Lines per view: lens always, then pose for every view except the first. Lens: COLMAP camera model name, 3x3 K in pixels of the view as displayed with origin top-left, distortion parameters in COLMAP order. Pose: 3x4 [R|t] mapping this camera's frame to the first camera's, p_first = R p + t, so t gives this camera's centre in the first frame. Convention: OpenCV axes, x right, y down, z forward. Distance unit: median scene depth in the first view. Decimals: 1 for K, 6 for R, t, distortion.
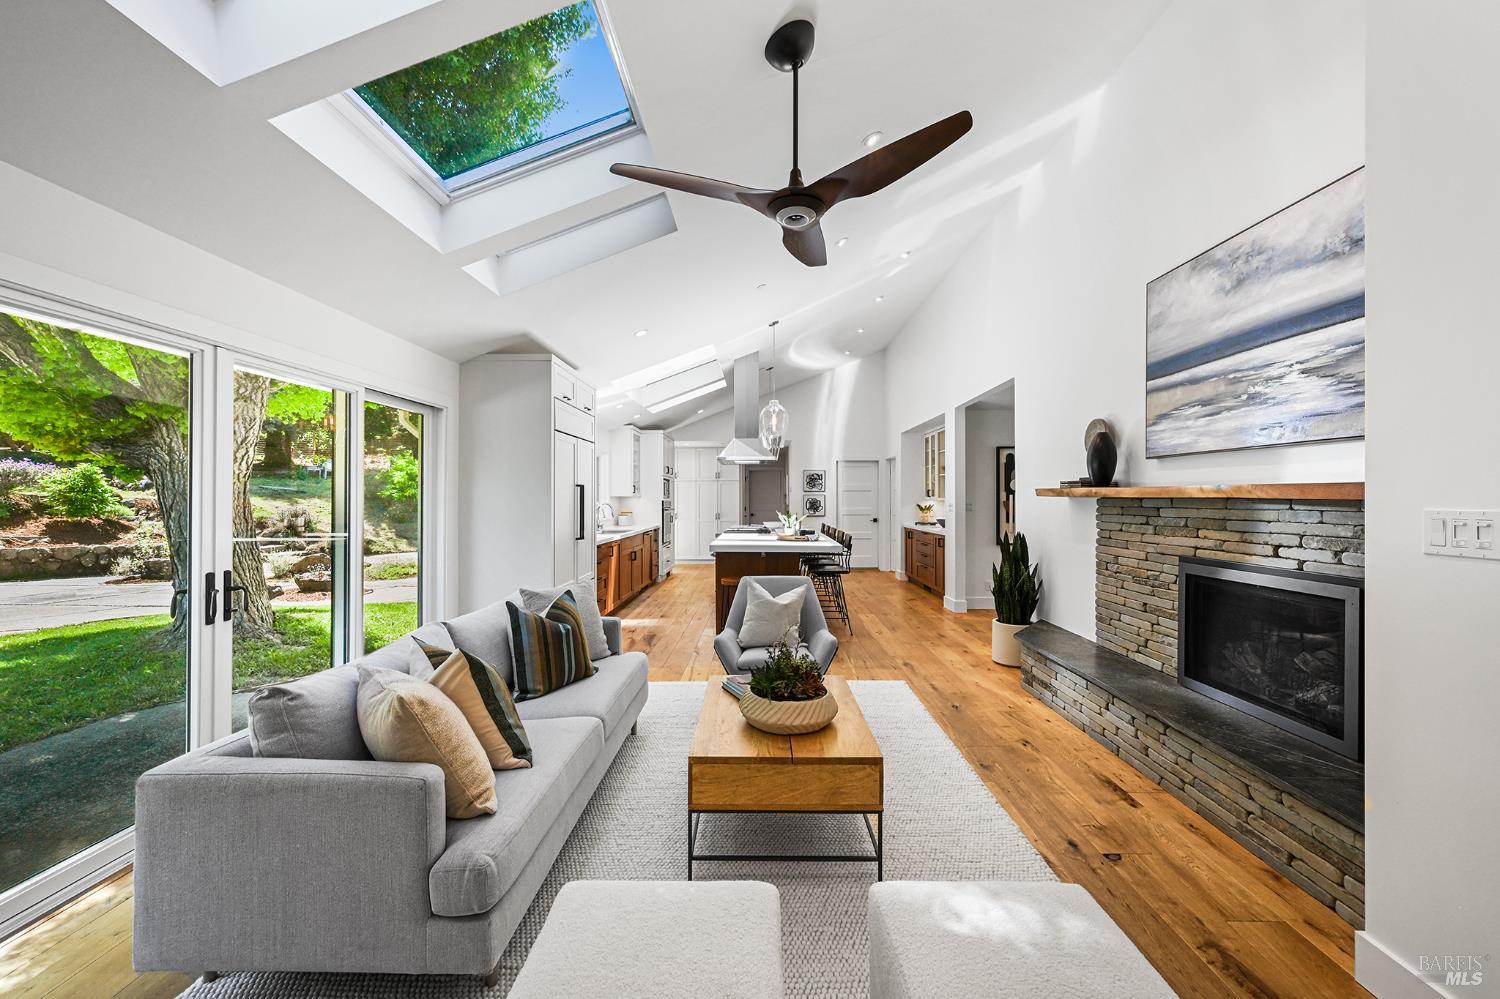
lens RADIAL K [[589.2, 0, 755.3], [0, 589.2, 498.9], [0, 0, 1]] dist [-0.000489, -0.000131]
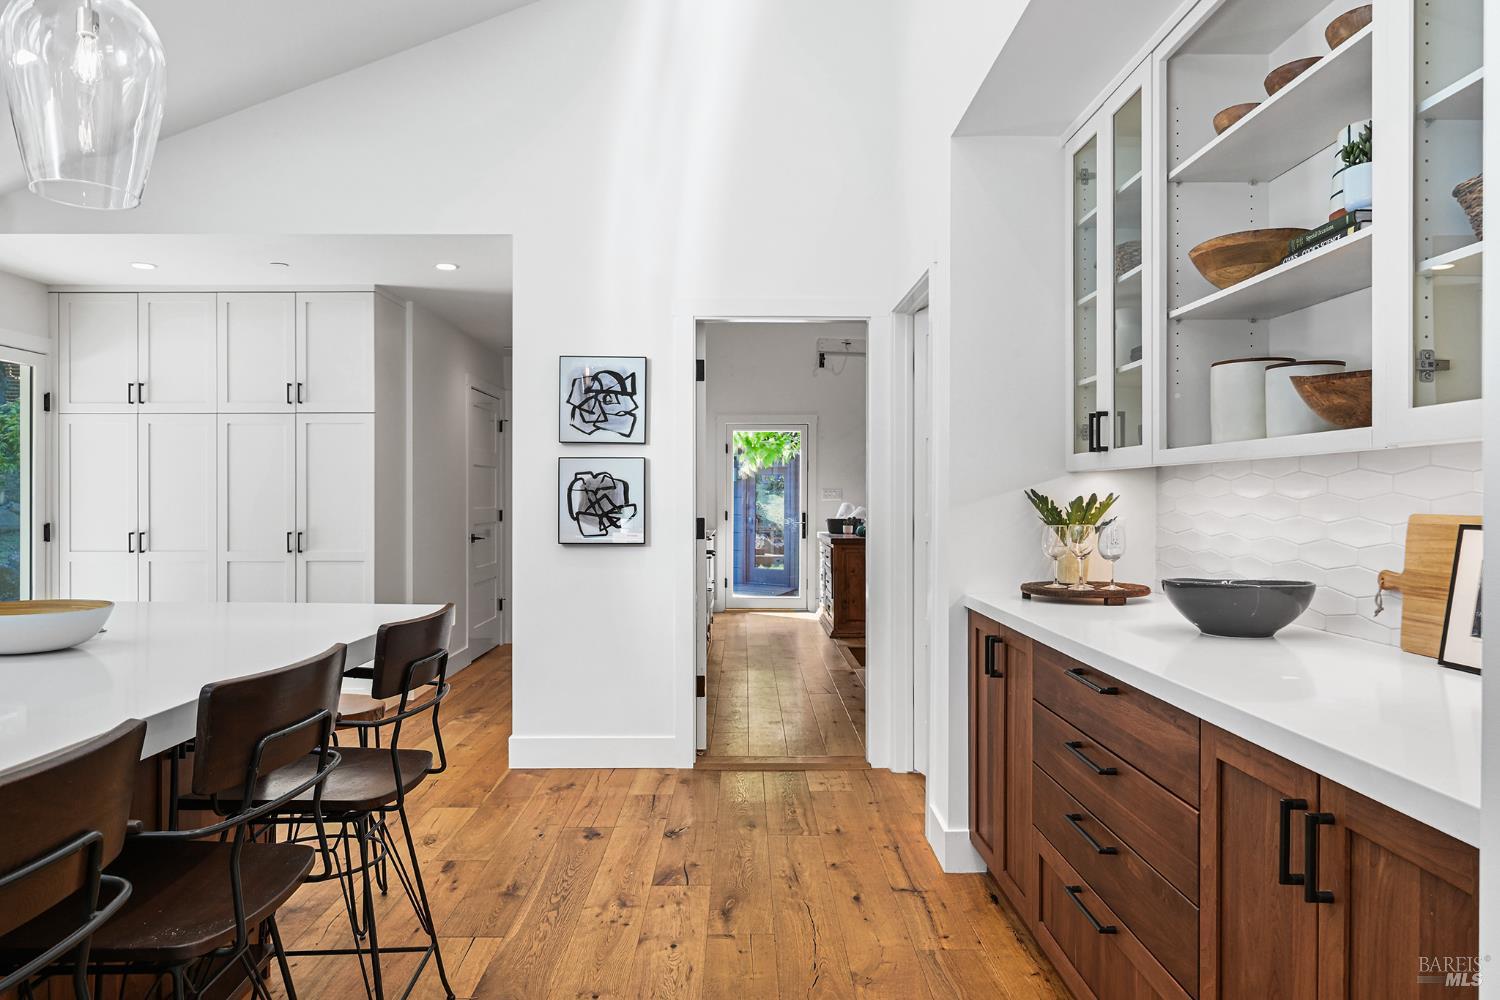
lens RADIAL K [[981.9, 0, 754.3], [0, 981.9, 502.1], [0, 0, 1]] dist [0.004255, 0.001838]
pose [[0.999760, 0.001660, 0.021839, 0.451527], [-0.001694, 0.999997, 0.001522, 0.030685], [-0.021836, -0.001558, 0.999760, 1.740039]]
